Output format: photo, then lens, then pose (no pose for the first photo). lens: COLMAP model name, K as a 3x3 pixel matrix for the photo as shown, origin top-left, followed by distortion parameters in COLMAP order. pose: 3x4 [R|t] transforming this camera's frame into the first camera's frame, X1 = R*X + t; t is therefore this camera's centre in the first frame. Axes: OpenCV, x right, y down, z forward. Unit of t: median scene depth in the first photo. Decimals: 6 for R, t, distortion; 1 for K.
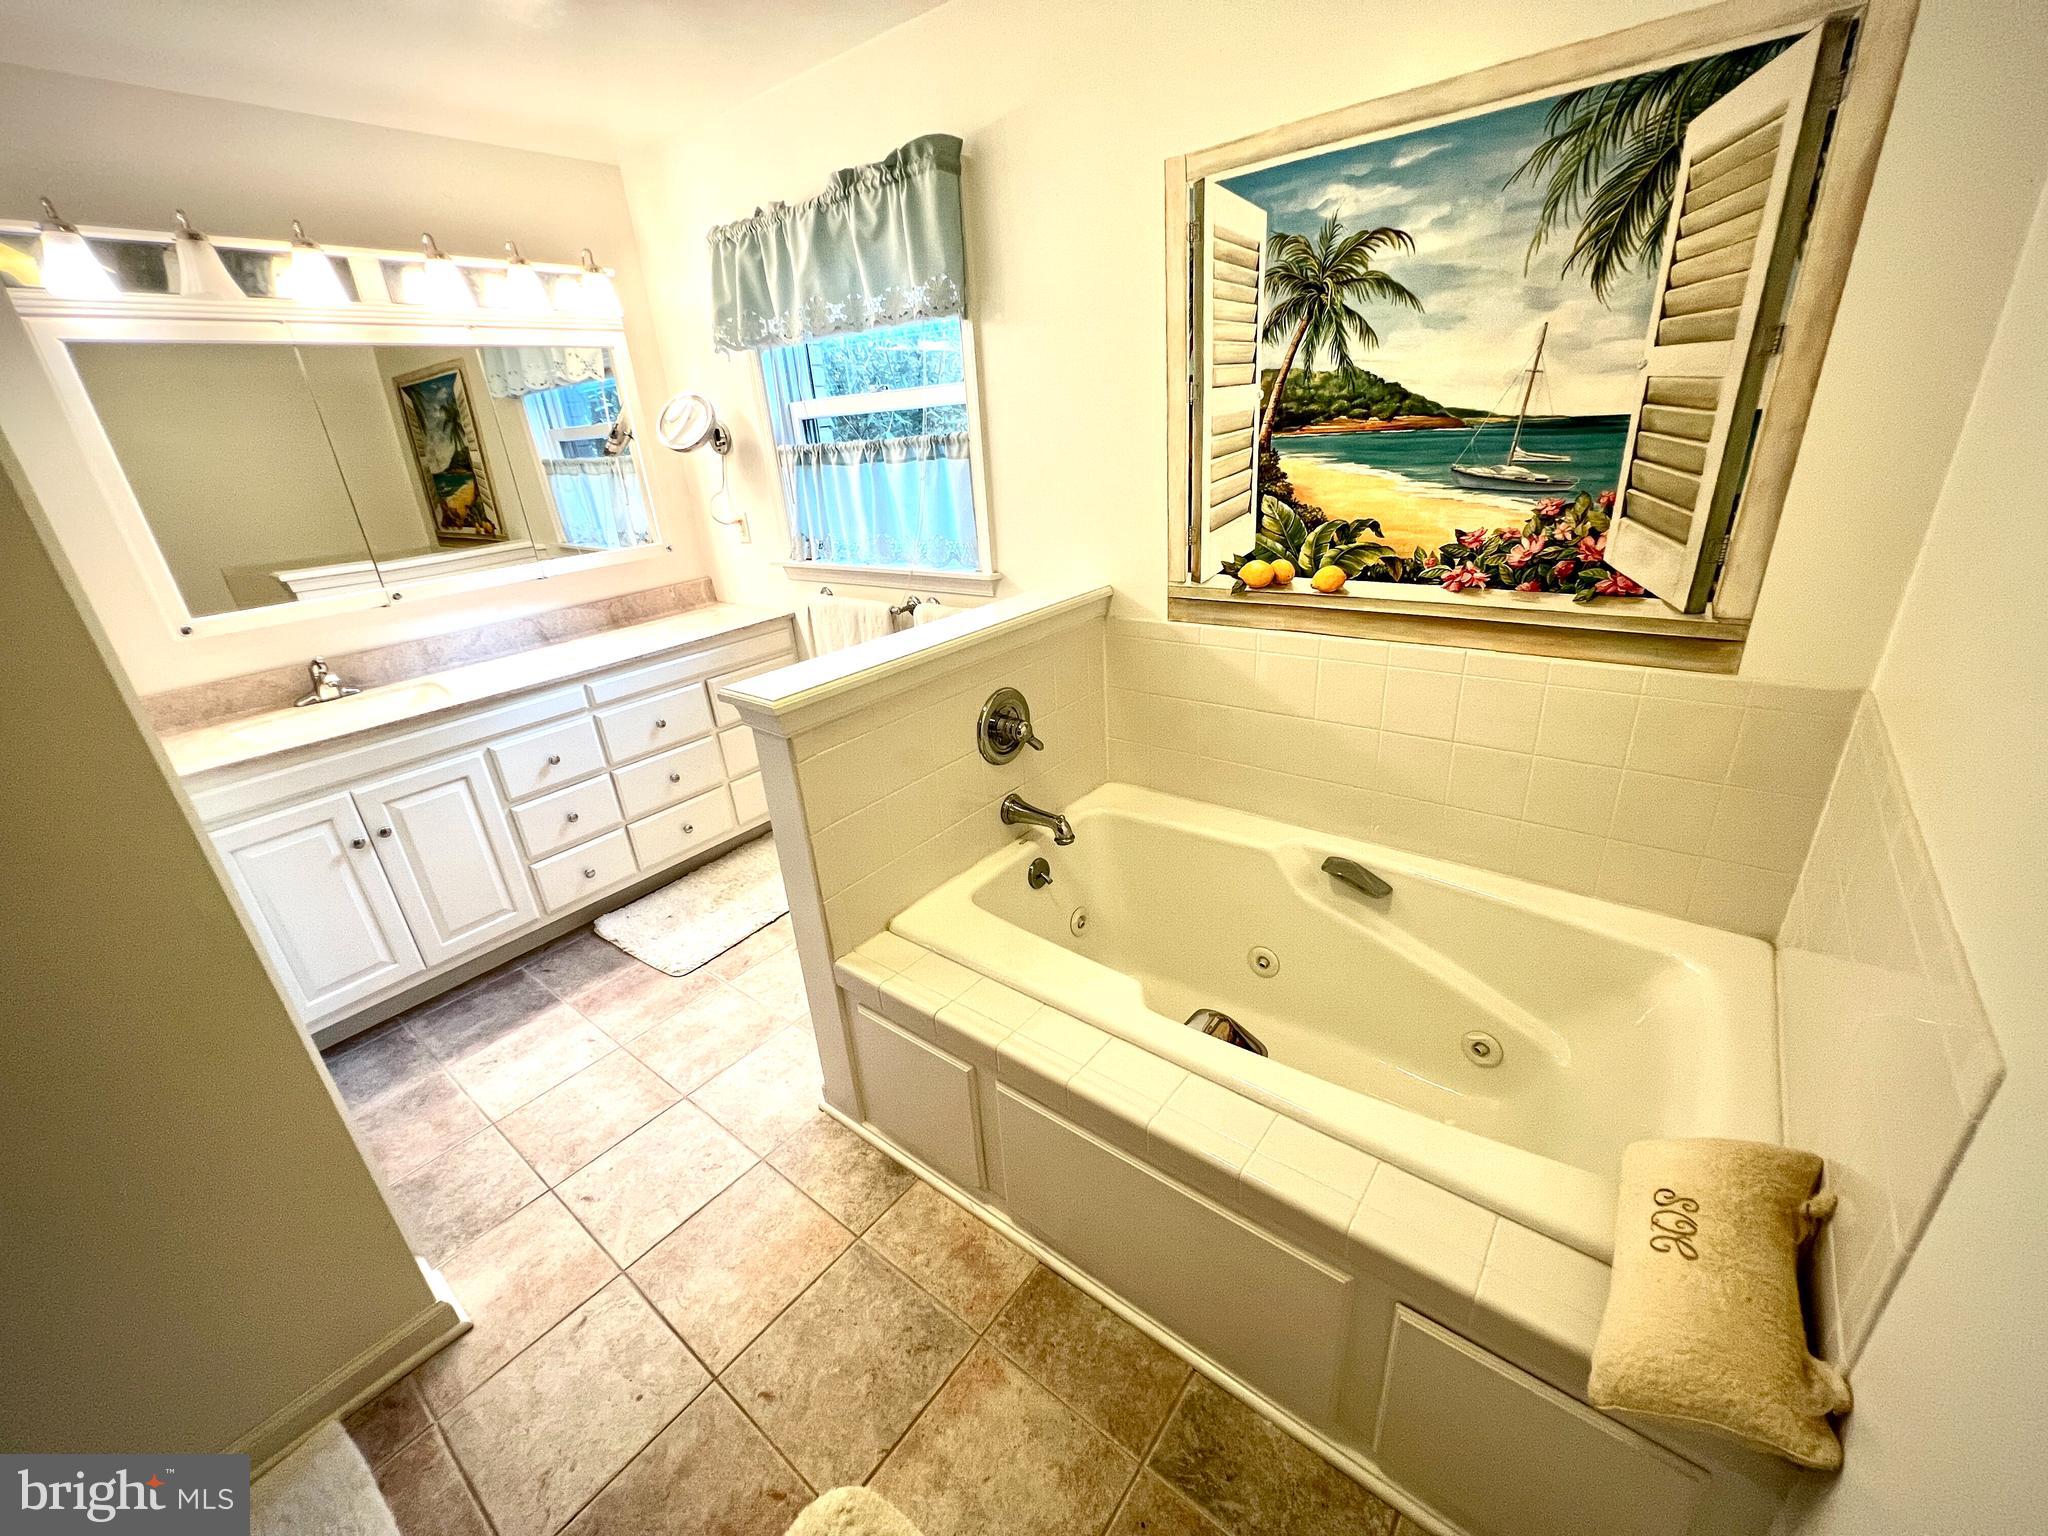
lens RADIAL K [[822.4, 0, 1022.7], [0, 822.4, 767.7], [0, 0, 1]] dist [-0.001829, 0.000302]
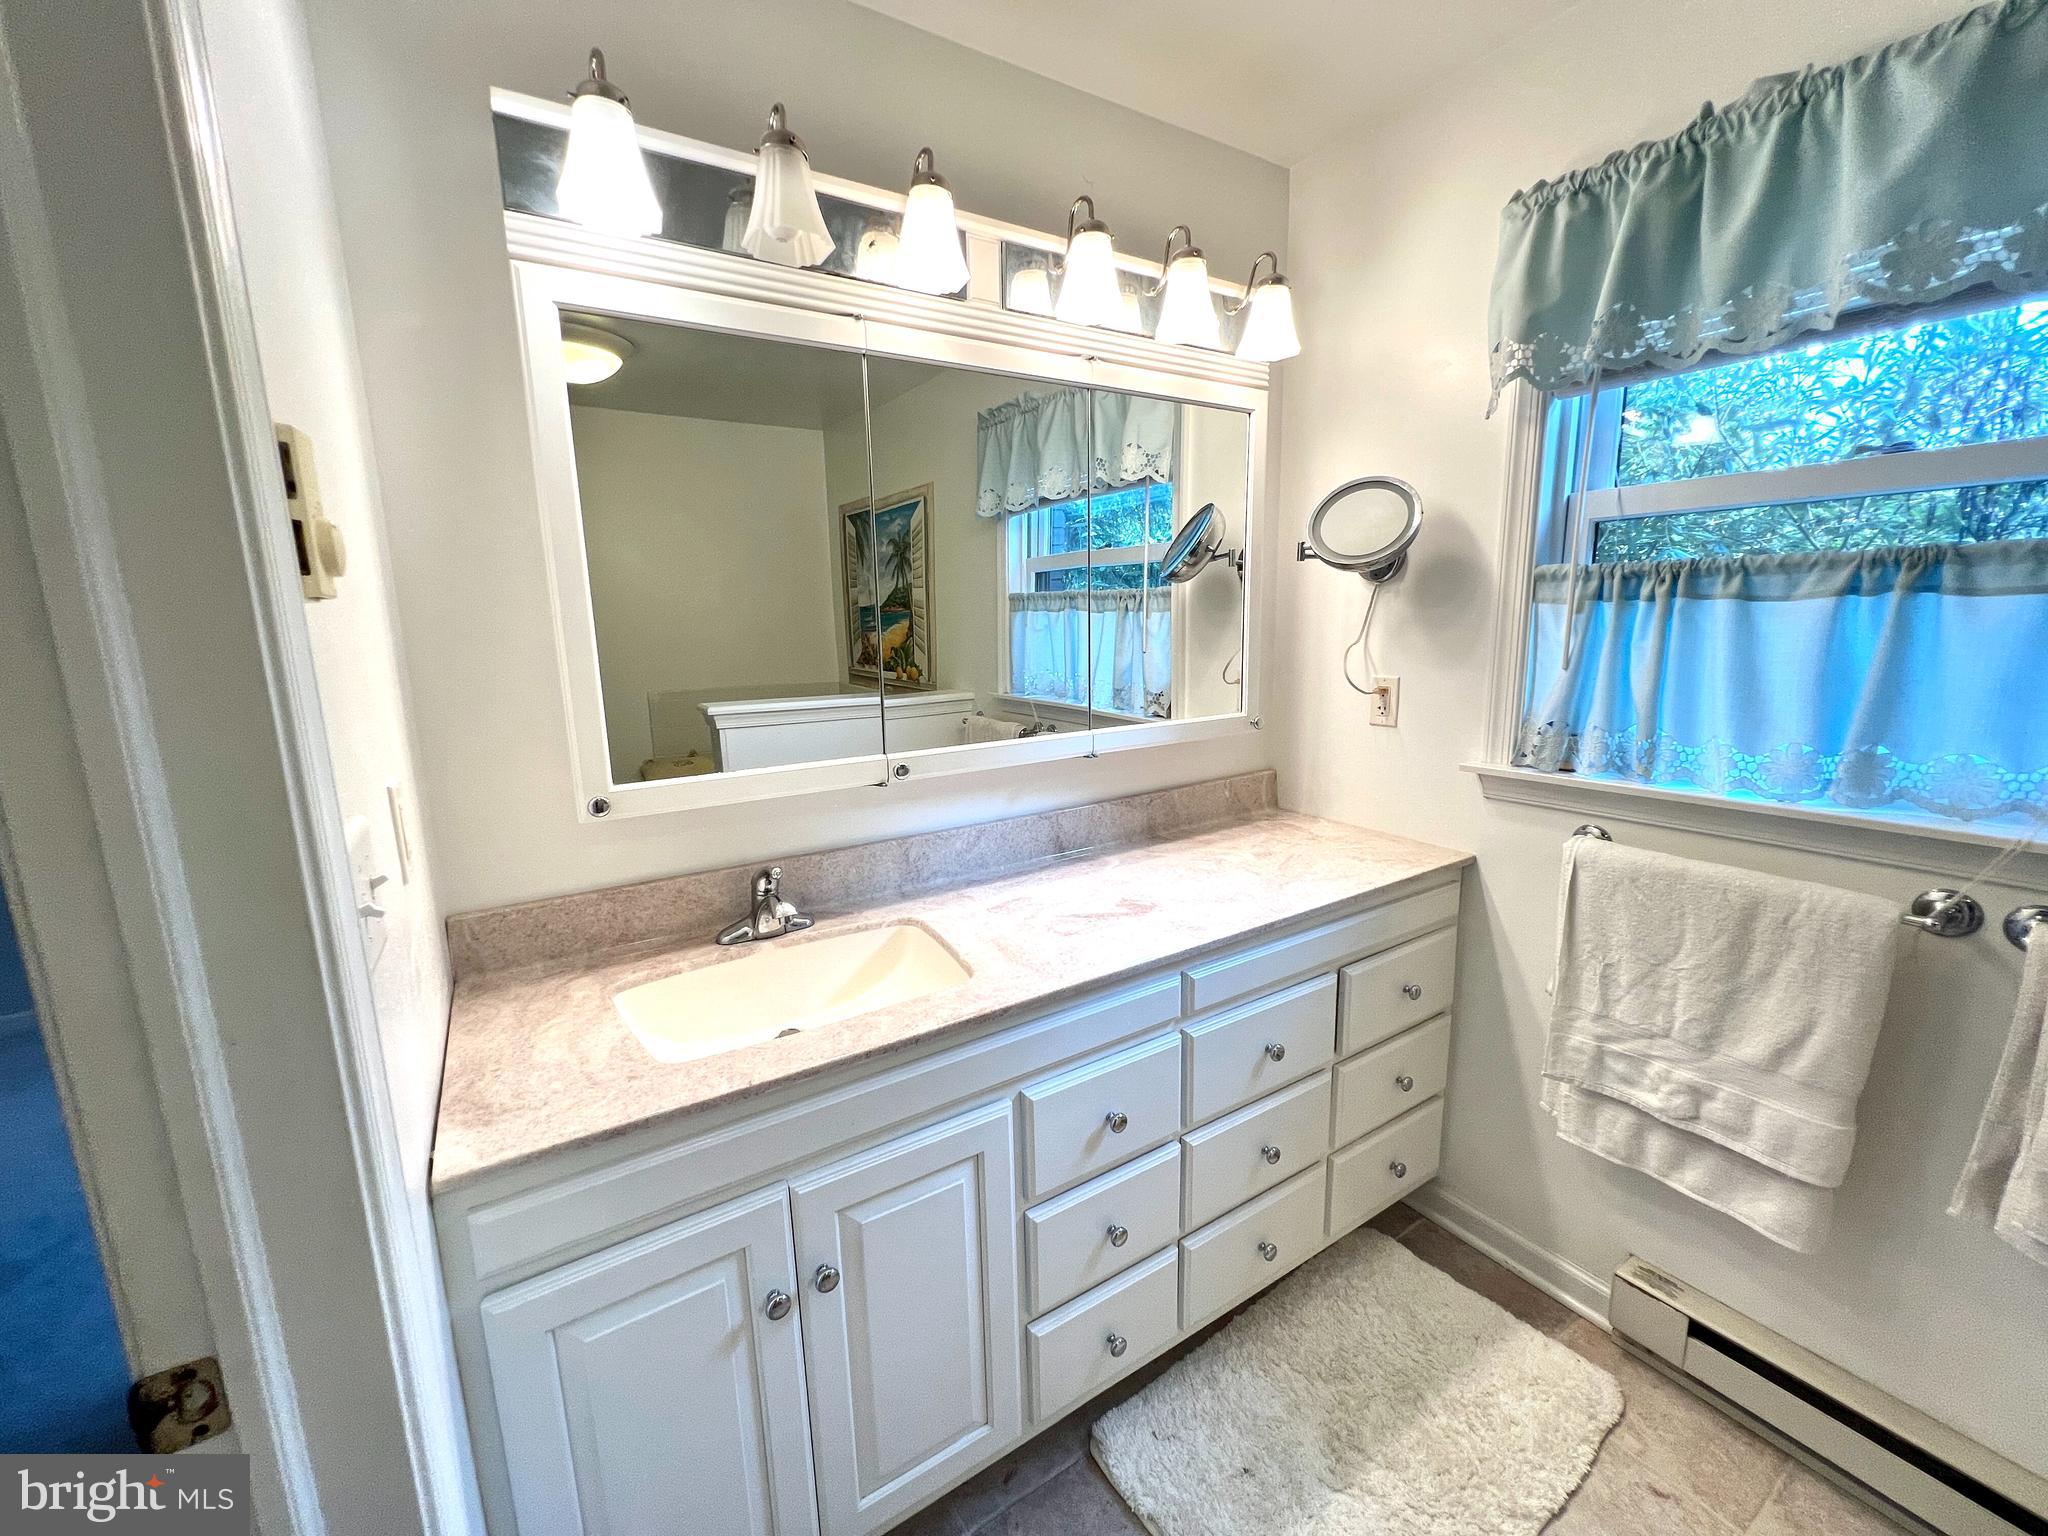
lens RADIAL K [[822.4, 0, 1024.7], [0, 822.4, 767.7], [0, 0, 1]] dist [-0.001829, 0.000302]
pose [[0.945481, 0.106752, -0.307686, -0.643003], [-0.166883, 0.970098, -0.176236, -0.157221], [0.279672, 0.217975, 0.935024, 0.616474]]
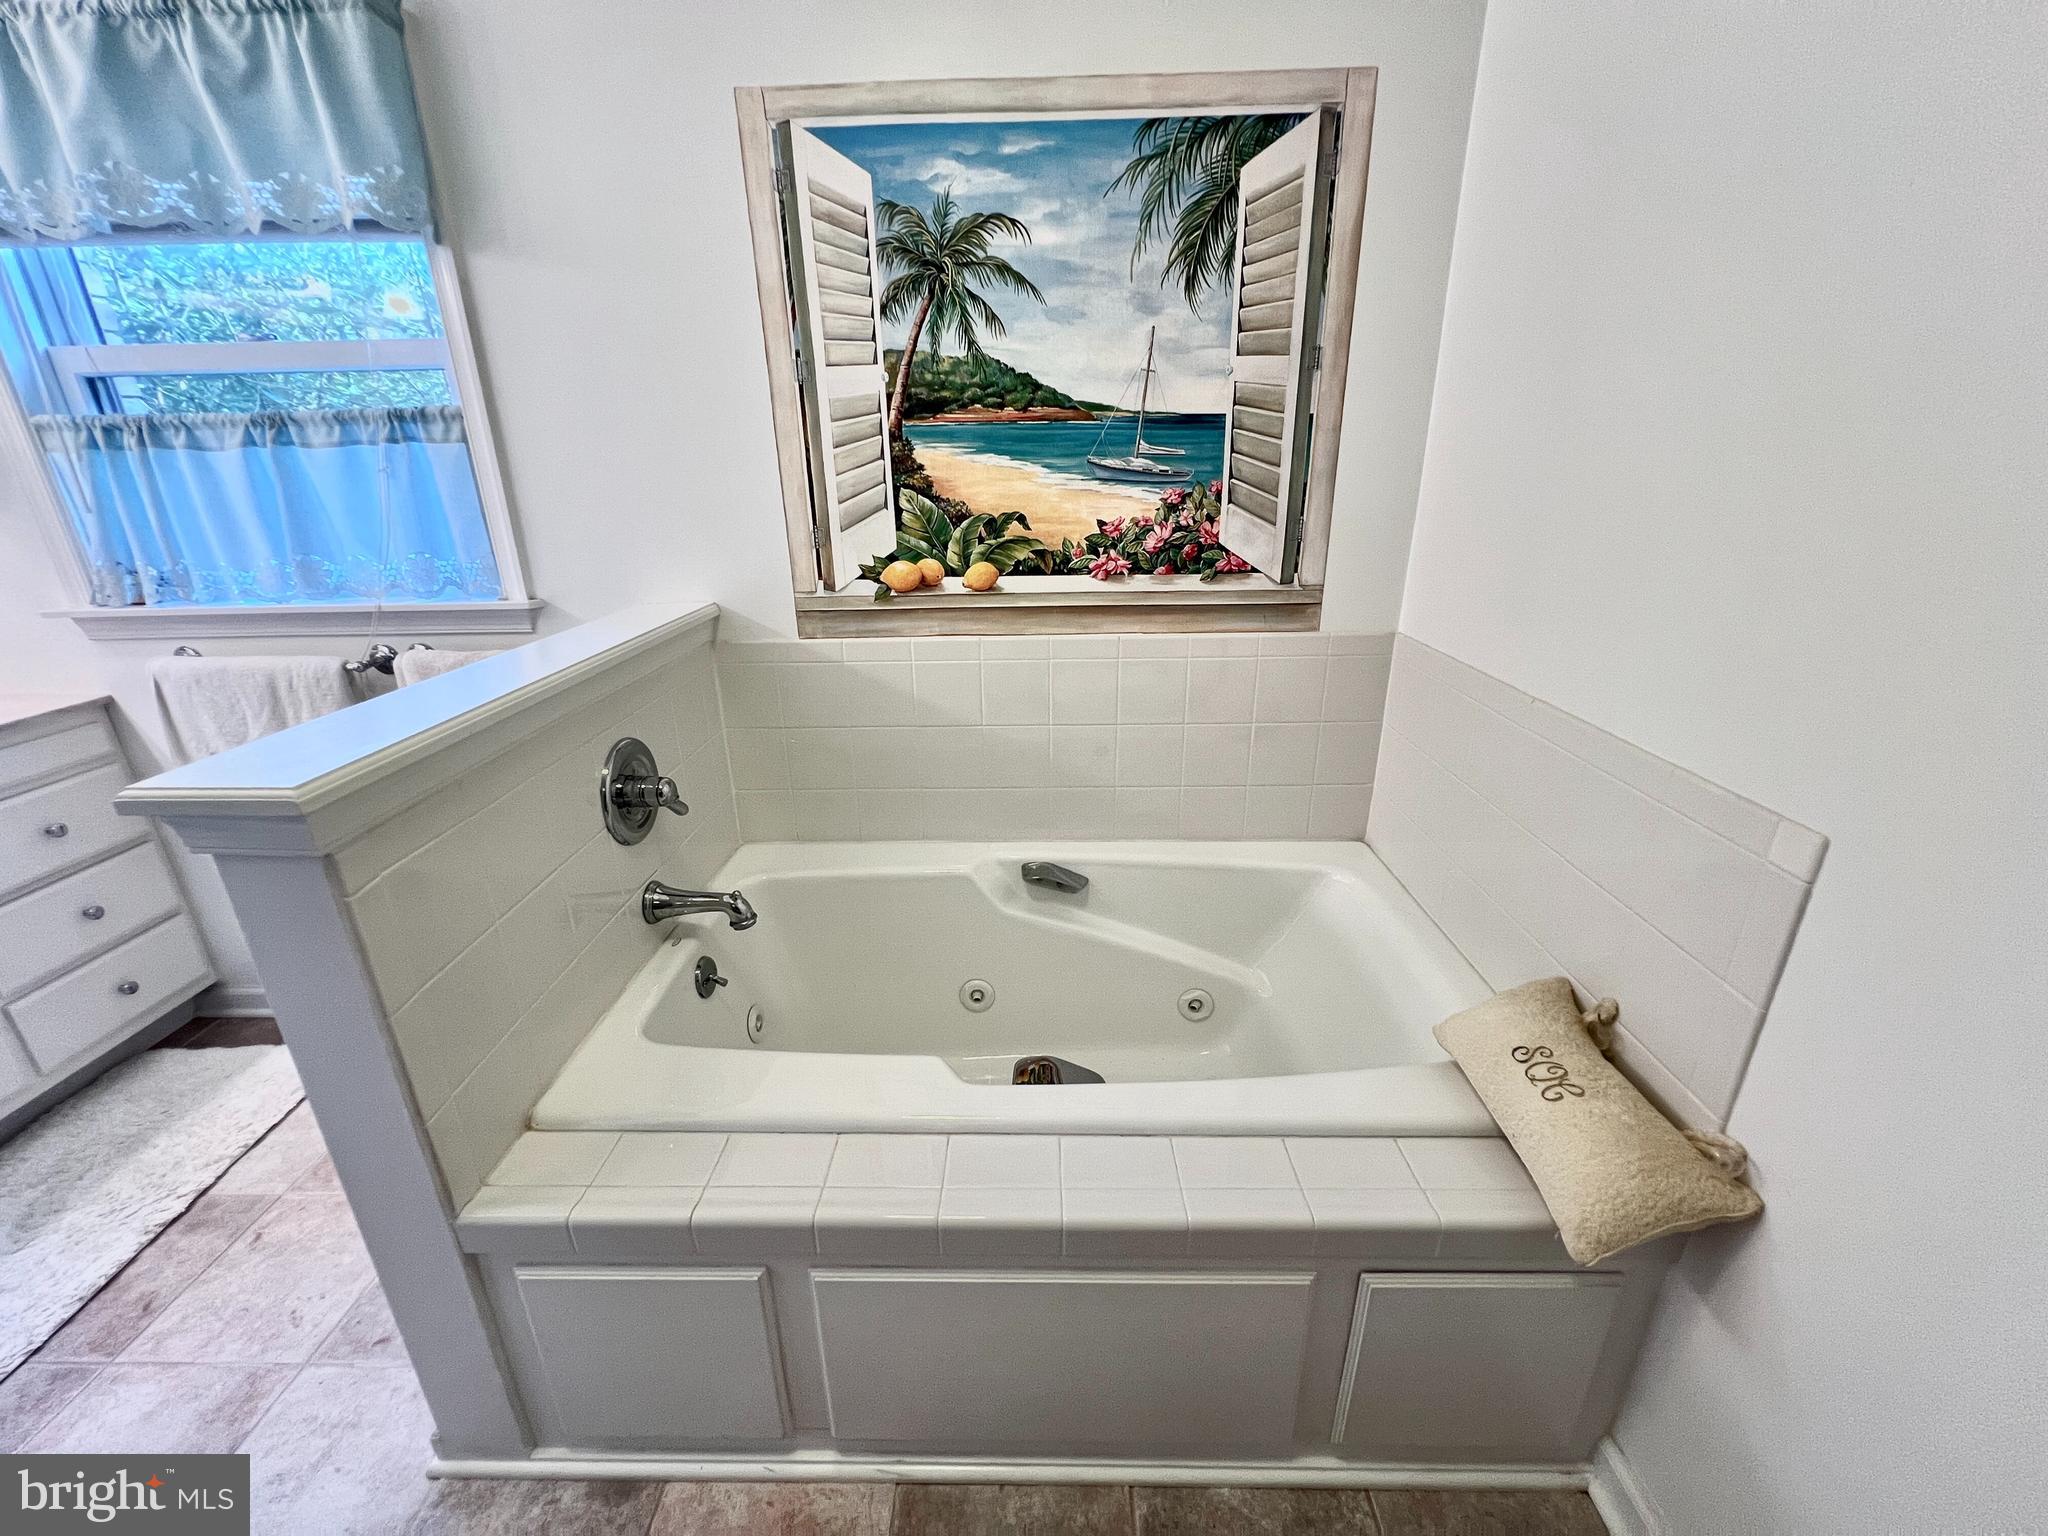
lens RADIAL K [[822.4, 0, 1023.2], [0, 822.4, 767.1], [0, 0, 1]] dist [-0.001829, 0.000302]
pose [[0.792742, -0.158945, 0.588470, -0.176728], [0.201748, 0.979411, -0.007241, 0.004456], [-0.575203, 0.124462, 0.808487, 0.214799]]
